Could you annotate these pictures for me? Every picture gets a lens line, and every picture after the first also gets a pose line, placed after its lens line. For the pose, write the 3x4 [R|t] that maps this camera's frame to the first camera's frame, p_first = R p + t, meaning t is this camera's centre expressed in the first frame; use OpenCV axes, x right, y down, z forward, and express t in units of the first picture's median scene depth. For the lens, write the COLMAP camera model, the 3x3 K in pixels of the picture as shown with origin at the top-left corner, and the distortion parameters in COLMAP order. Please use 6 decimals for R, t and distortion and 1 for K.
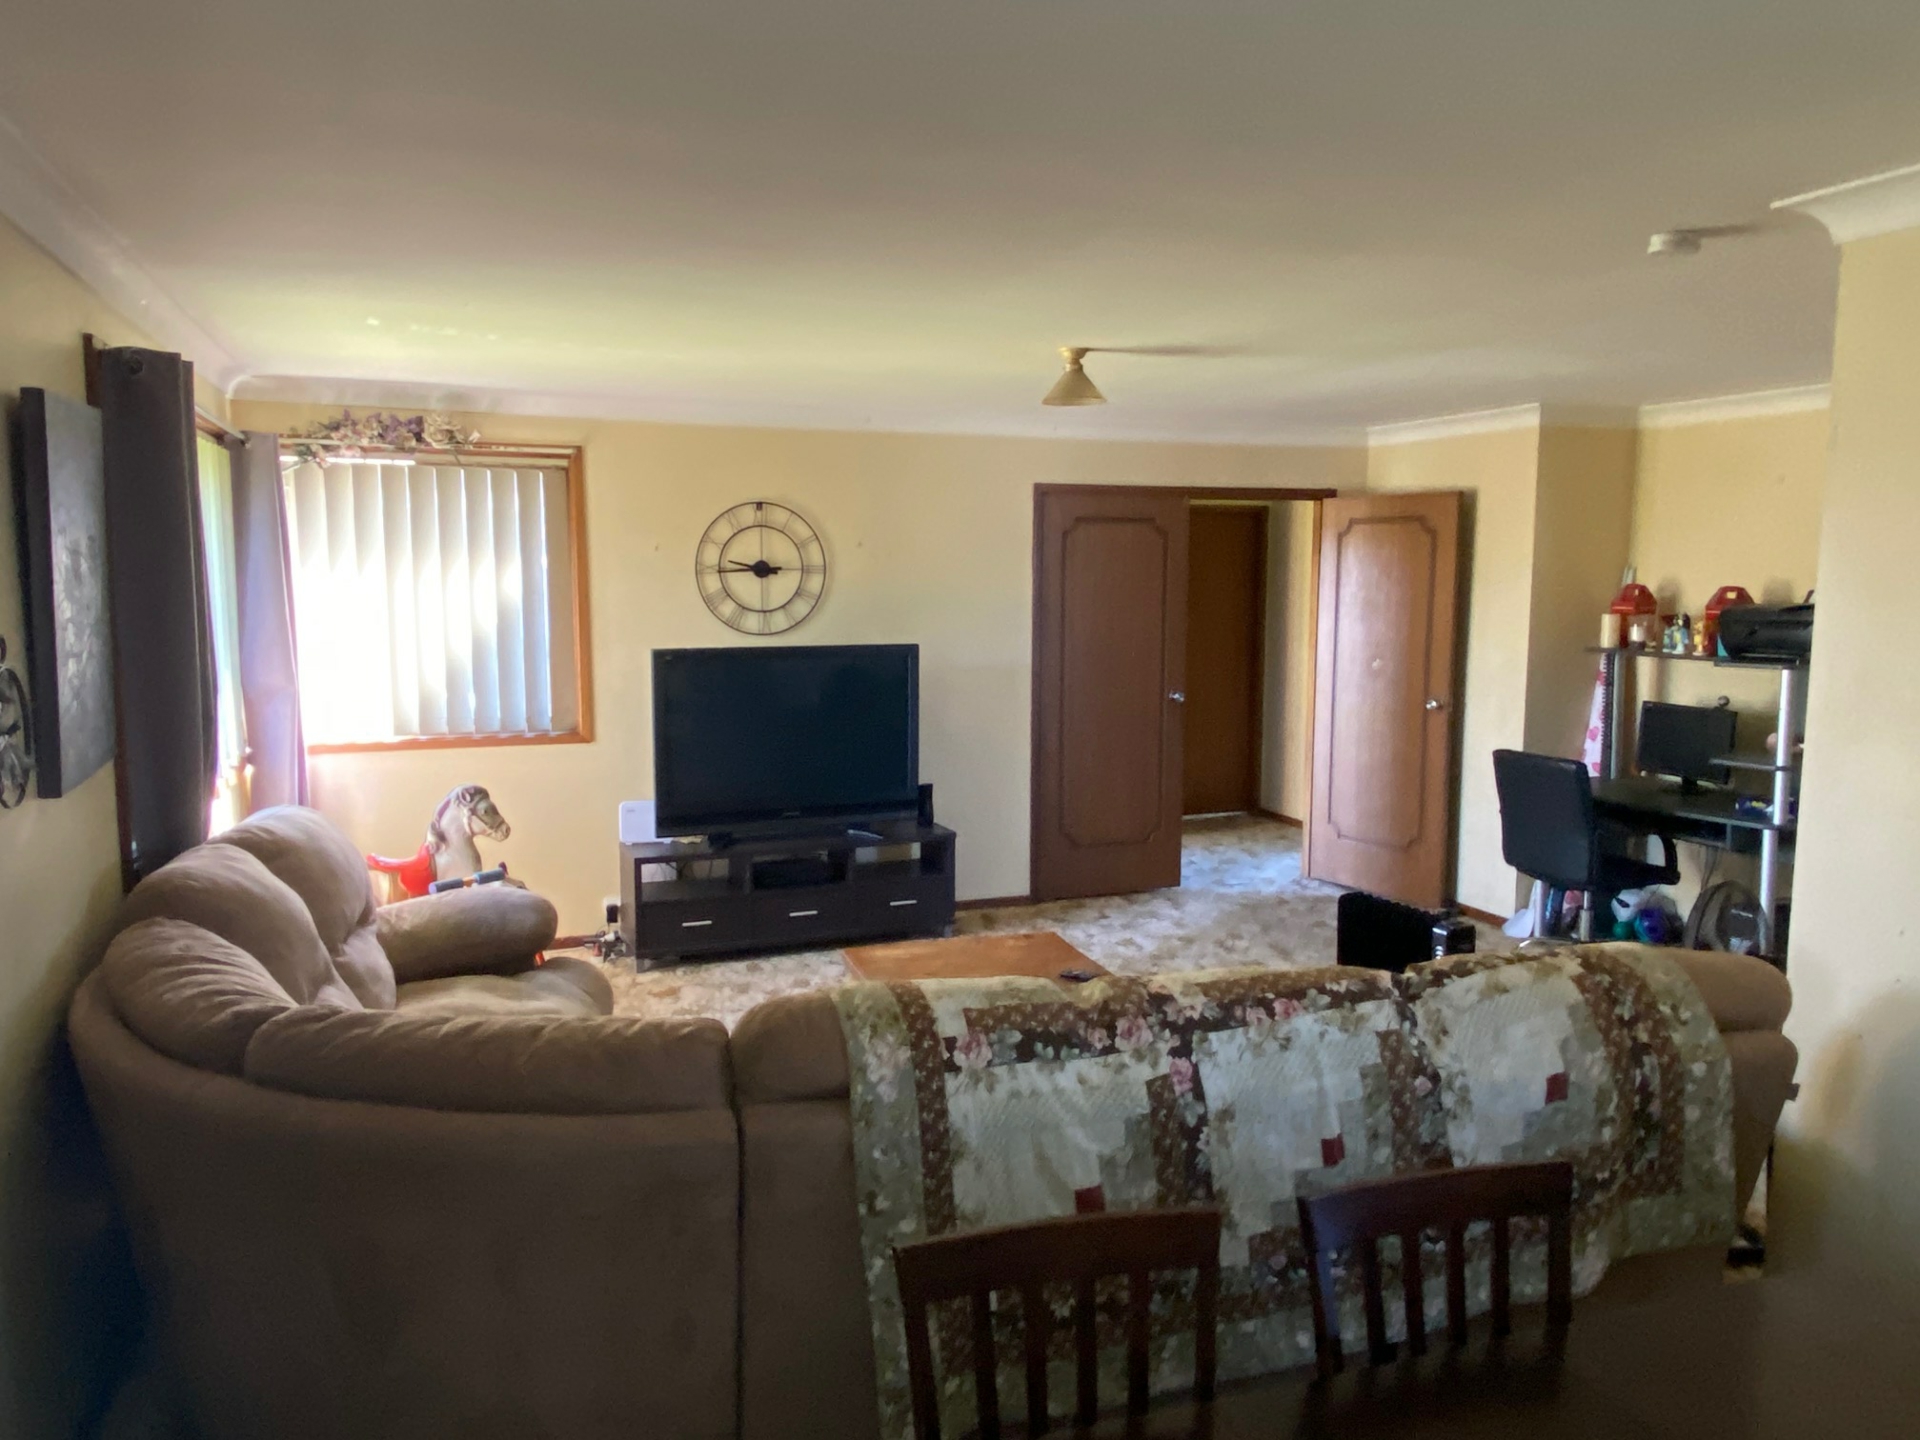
lens RADIAL K [[1339.7, 0, 951.7], [0, 1339.7, 722.9], [0, 0, 1]] dist [0.106703, -0.165672]
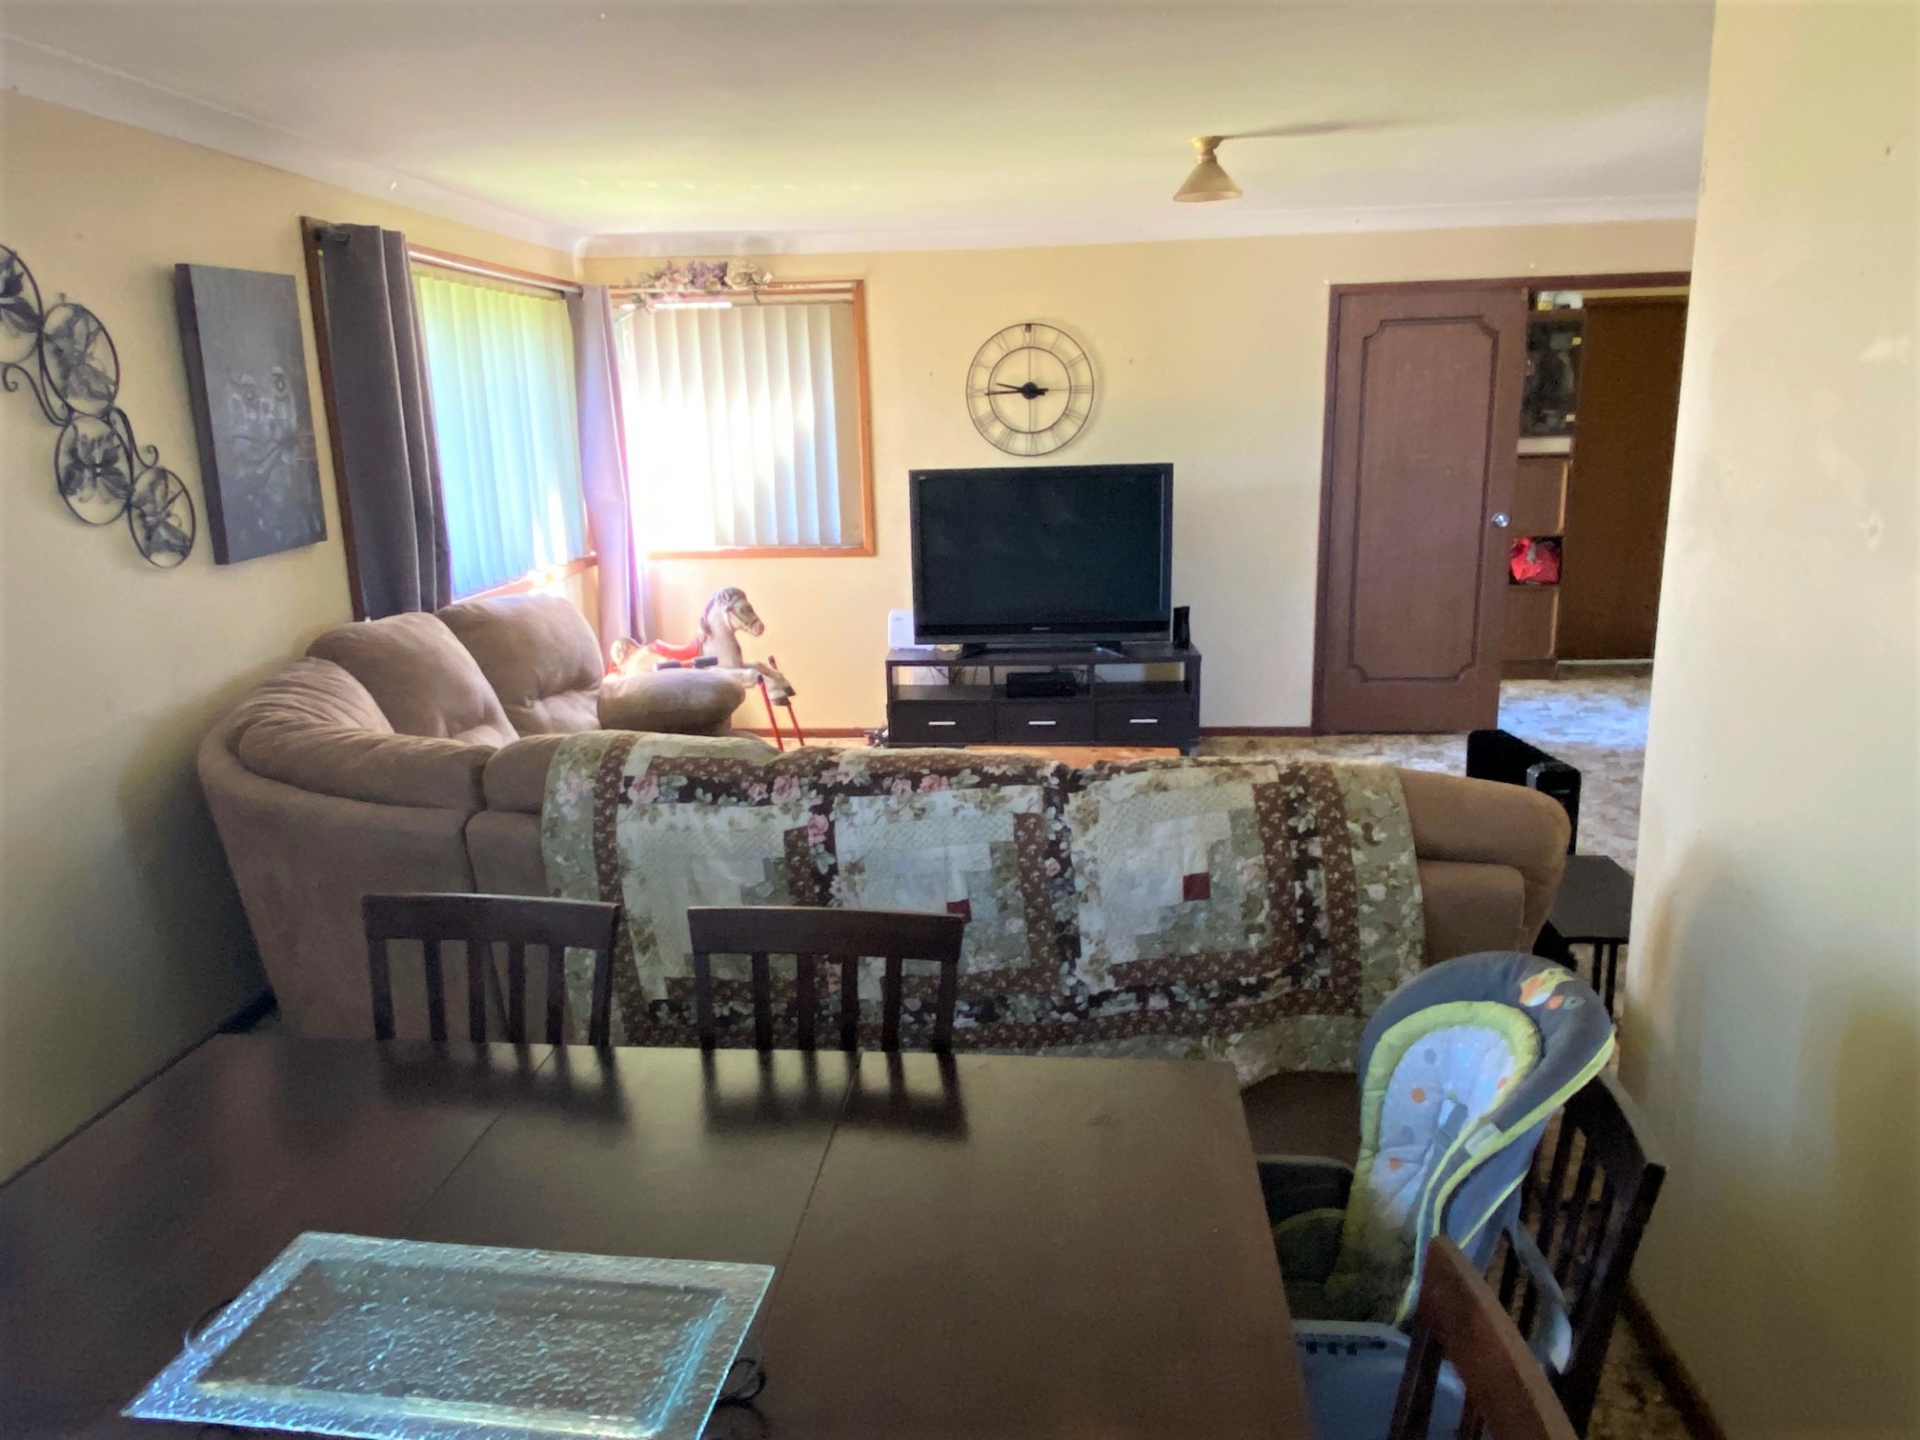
lens RADIAL K [[1339.7, 0, 951.7], [0, 1339.7, 722.9], [0, 0, 1]] dist [0.106703, -0.165672]
pose [[0.905627, 0.072279, -0.417870, 0.681049], [-0.021019, 0.991808, 0.126000, 0.025565], [0.423554, -0.105326, 0.899727, 0.039657]]
